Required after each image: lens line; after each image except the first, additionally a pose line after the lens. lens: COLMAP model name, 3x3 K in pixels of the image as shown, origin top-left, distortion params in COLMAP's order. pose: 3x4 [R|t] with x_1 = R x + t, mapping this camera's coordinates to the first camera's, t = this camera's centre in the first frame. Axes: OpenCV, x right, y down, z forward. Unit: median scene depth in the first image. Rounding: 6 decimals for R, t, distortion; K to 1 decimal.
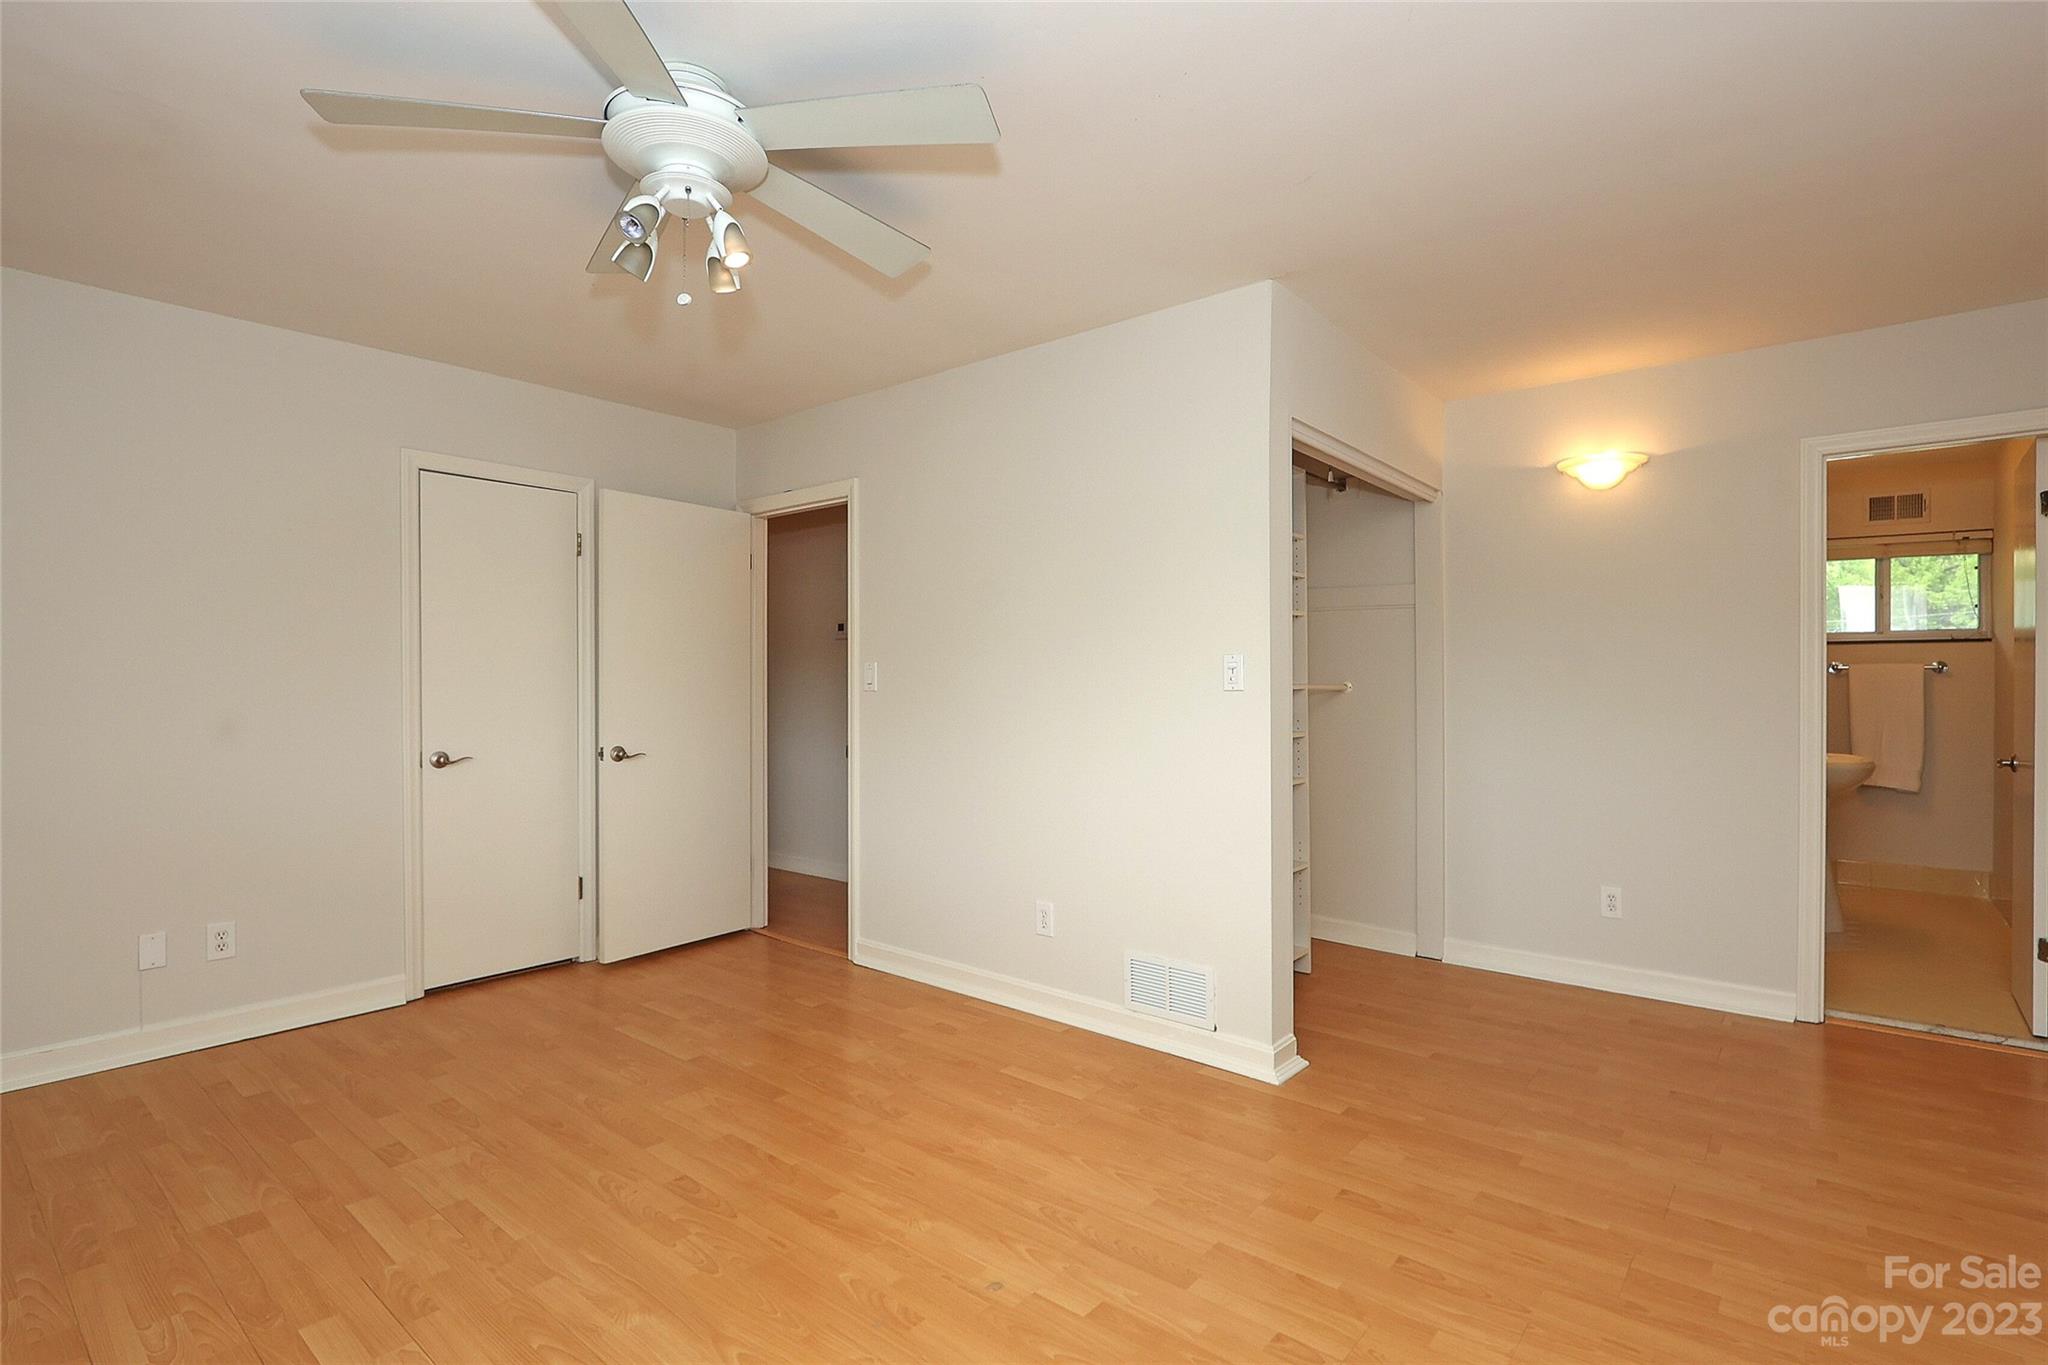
lens RADIAL K [[976.8, 0, 1013.0], [0, 976.8, 689.1], [0, 0, 1]] dist [-0.011186, 0.001491]
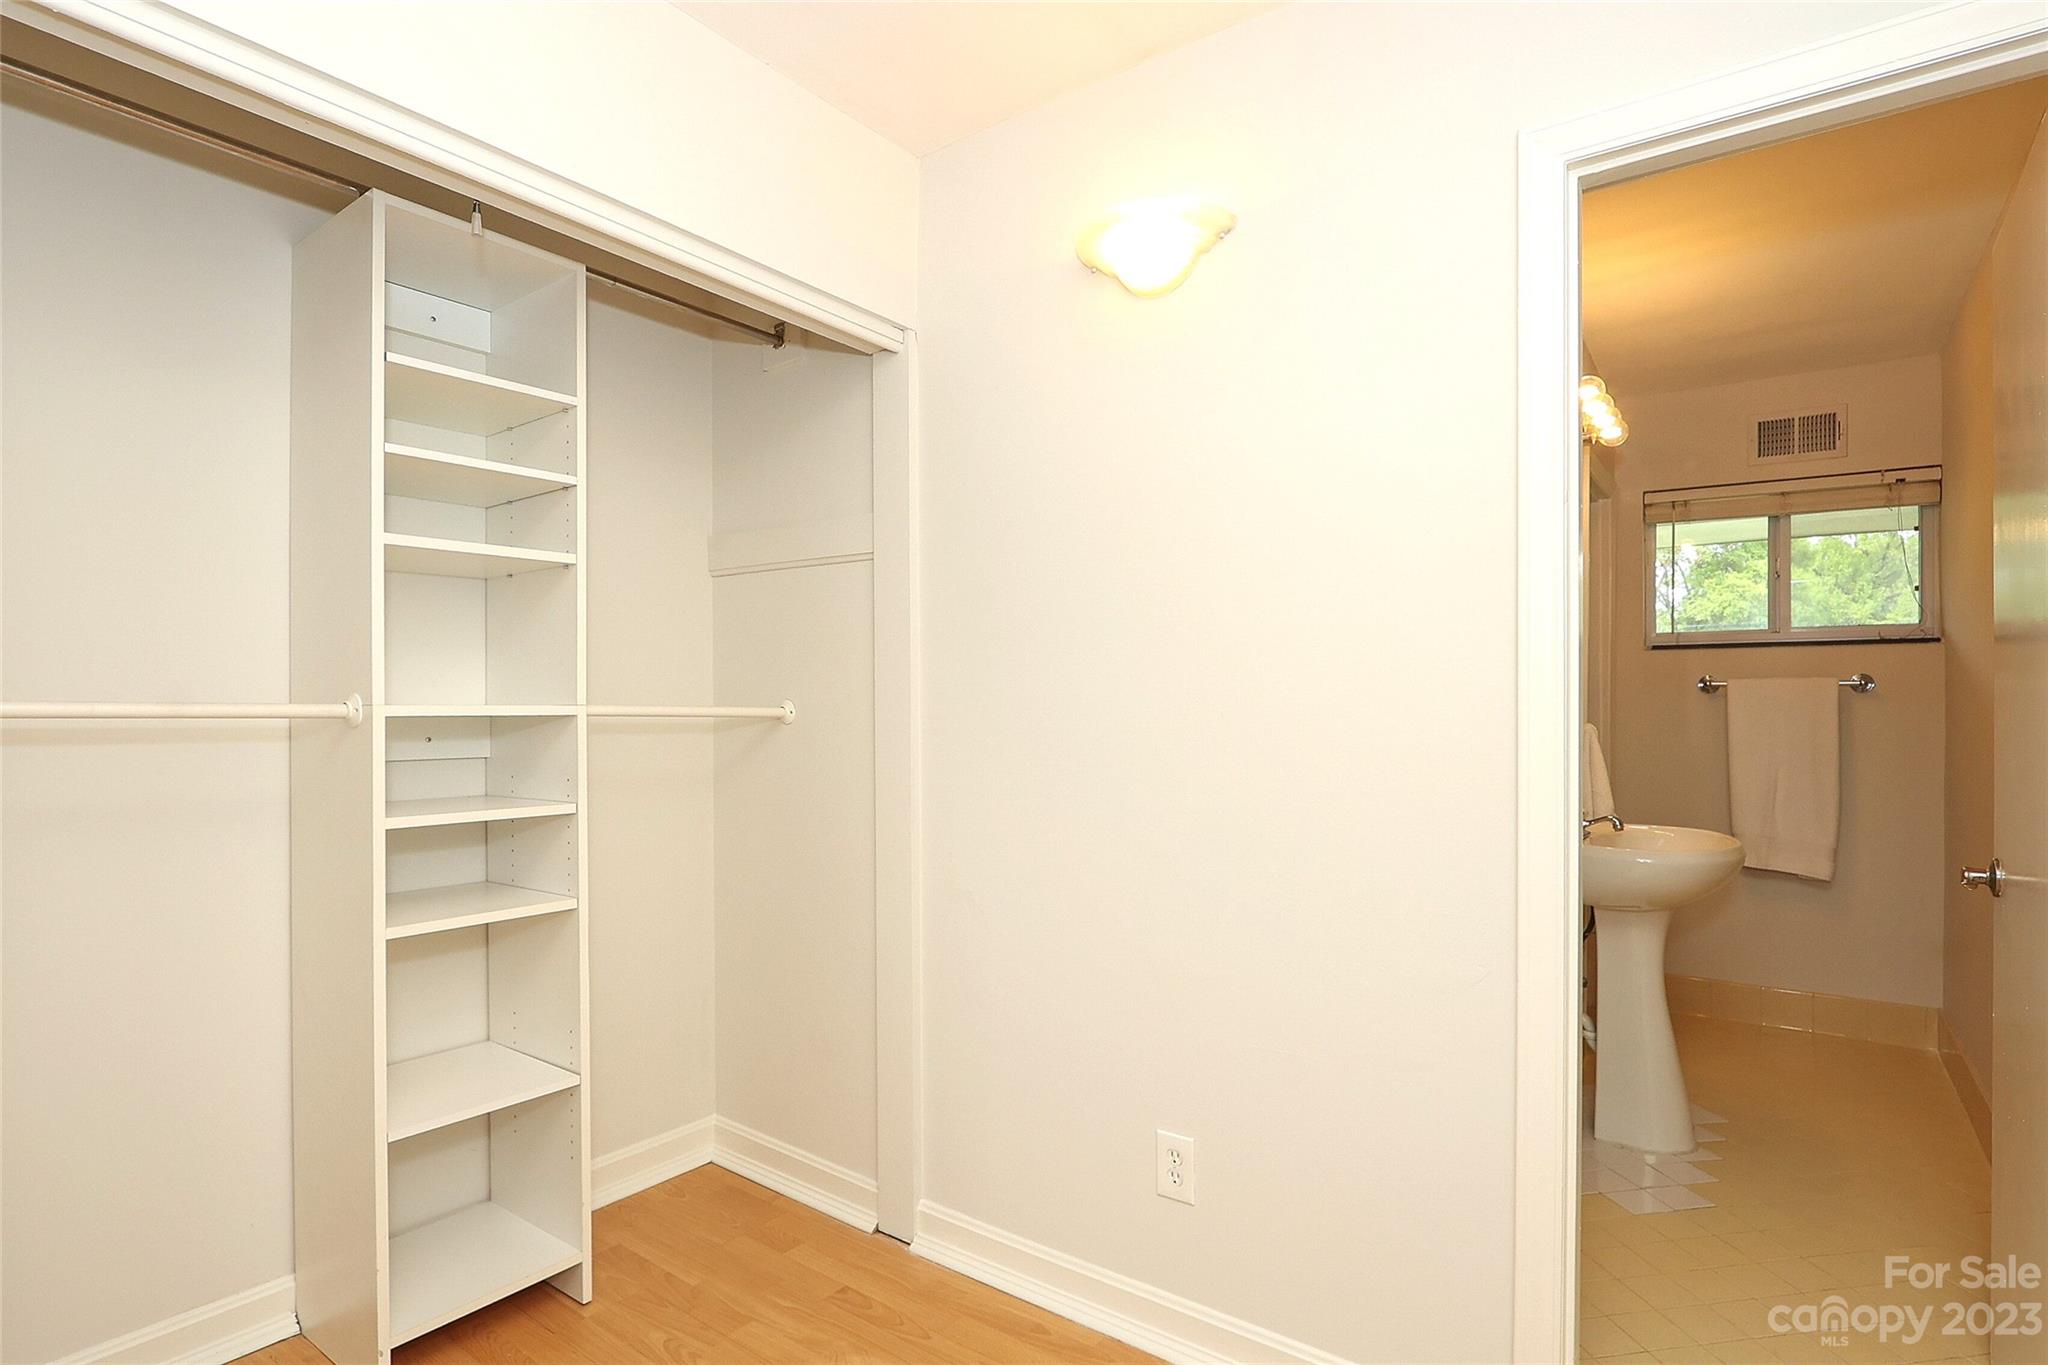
lens RADIAL K [[1029.8, 0, 992.3], [0, 1029.8, 710.6], [0, 0, 1]] dist [-0.010417, -0.001225]
pose [[0.998917, 0.001134, 0.046516, 0.356250], [-0.000812, 0.999976, -0.006948, 0.000538], [-0.046523, 0.006903, 0.998893, 0.357707]]
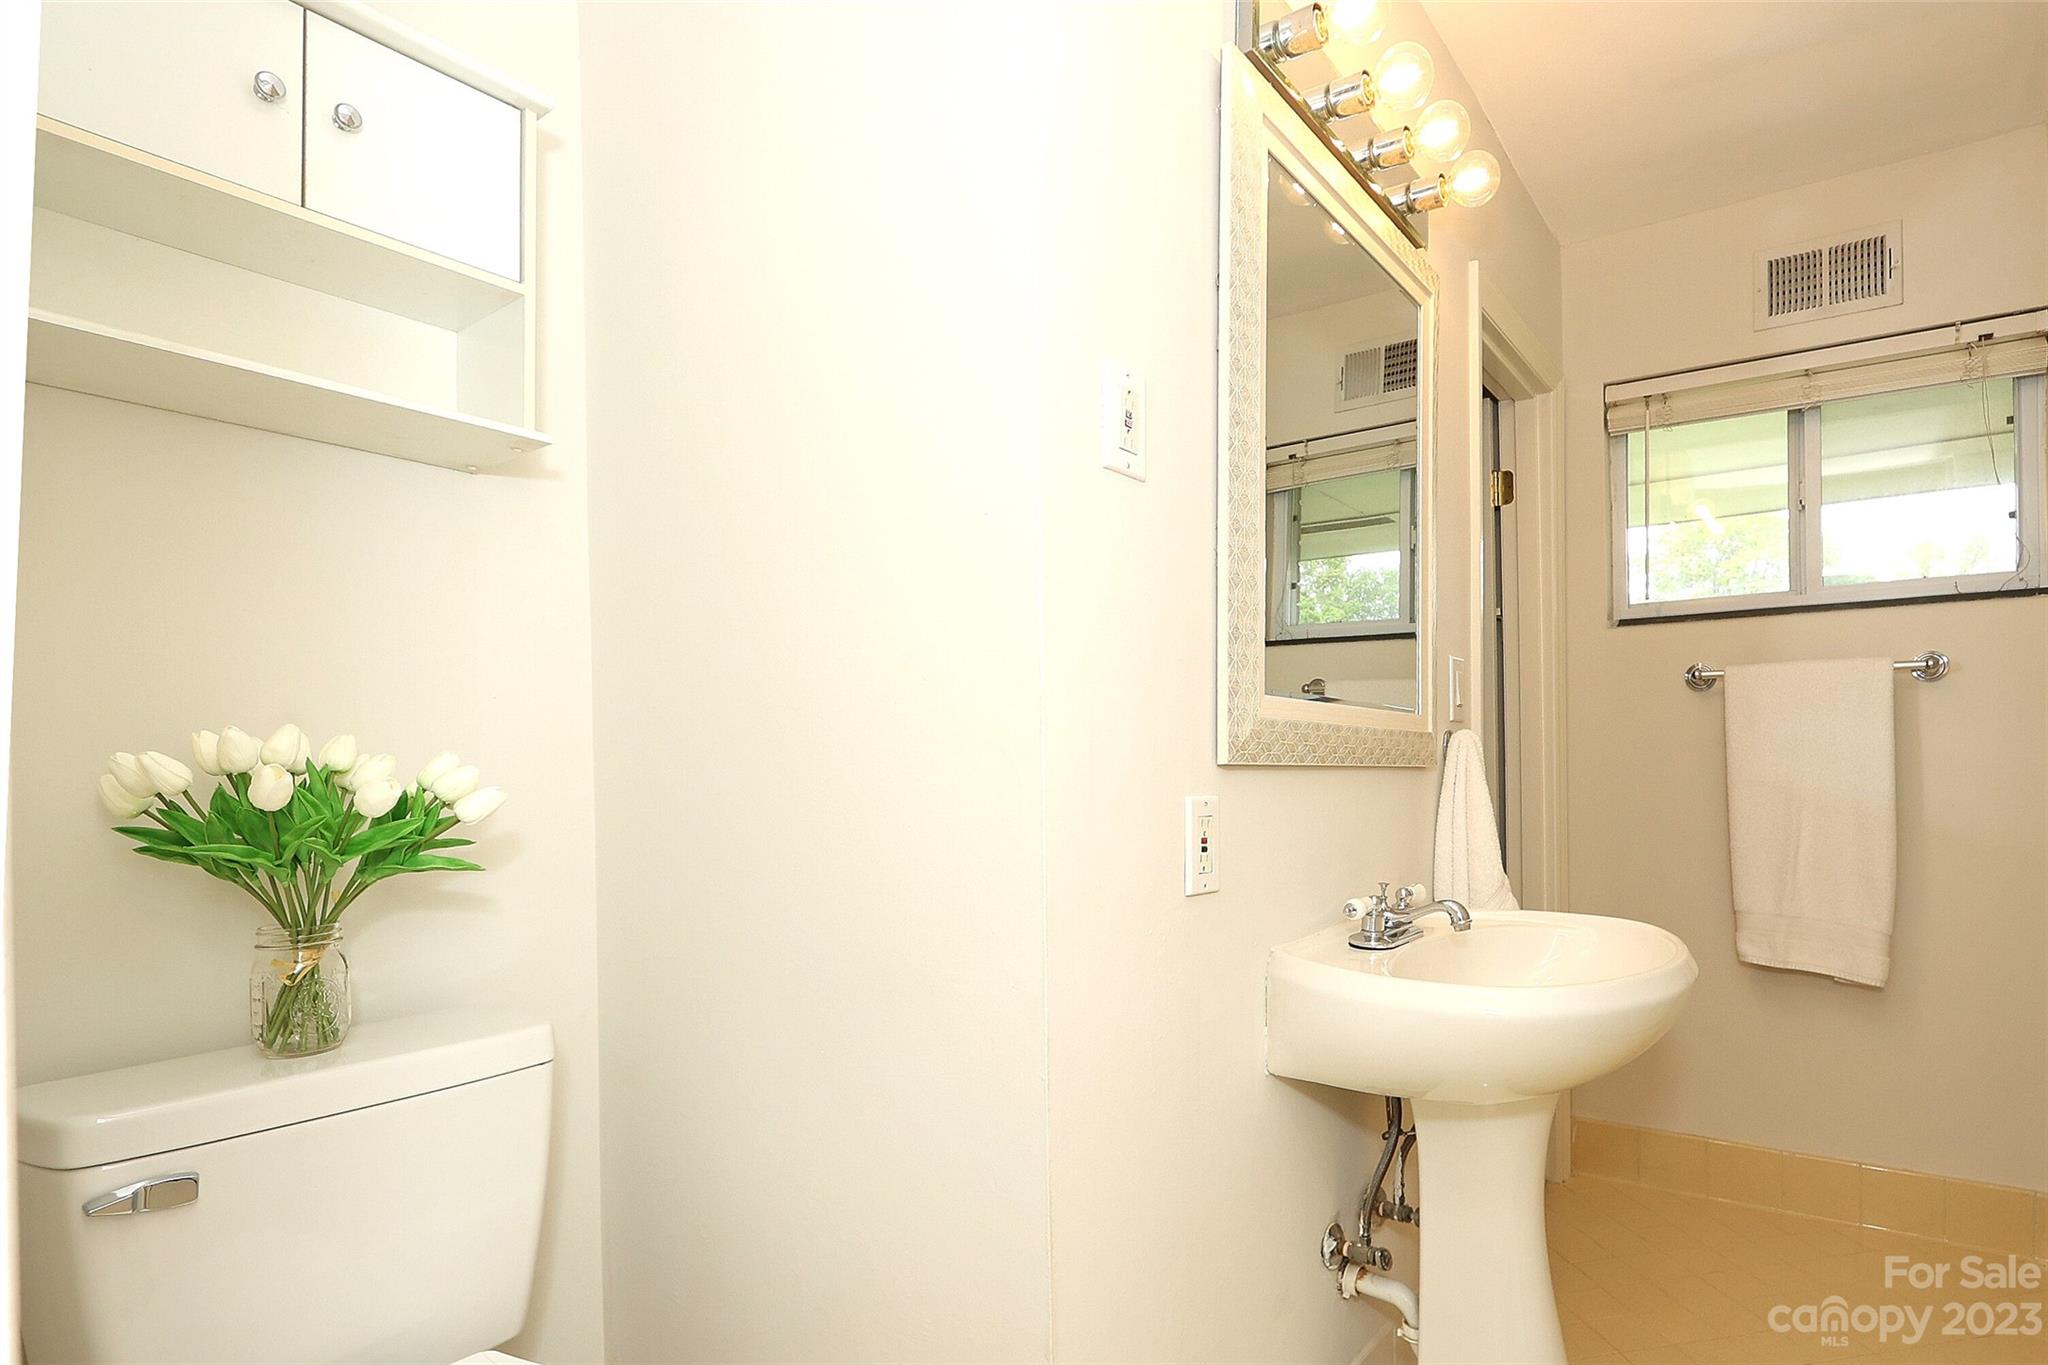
lens RADIAL K [[1076.8, 0, 1116.1], [0, 1076.8, 750.4], [0, 0, 1]] dist [-0.007290, -0.001005]
pose [[0.993616, -0.002474, 0.112792, 0.581631], [0.003967, 0.999908, -0.013006, 0.016289], [-0.112749, 0.013370, 0.993534, 0.607300]]
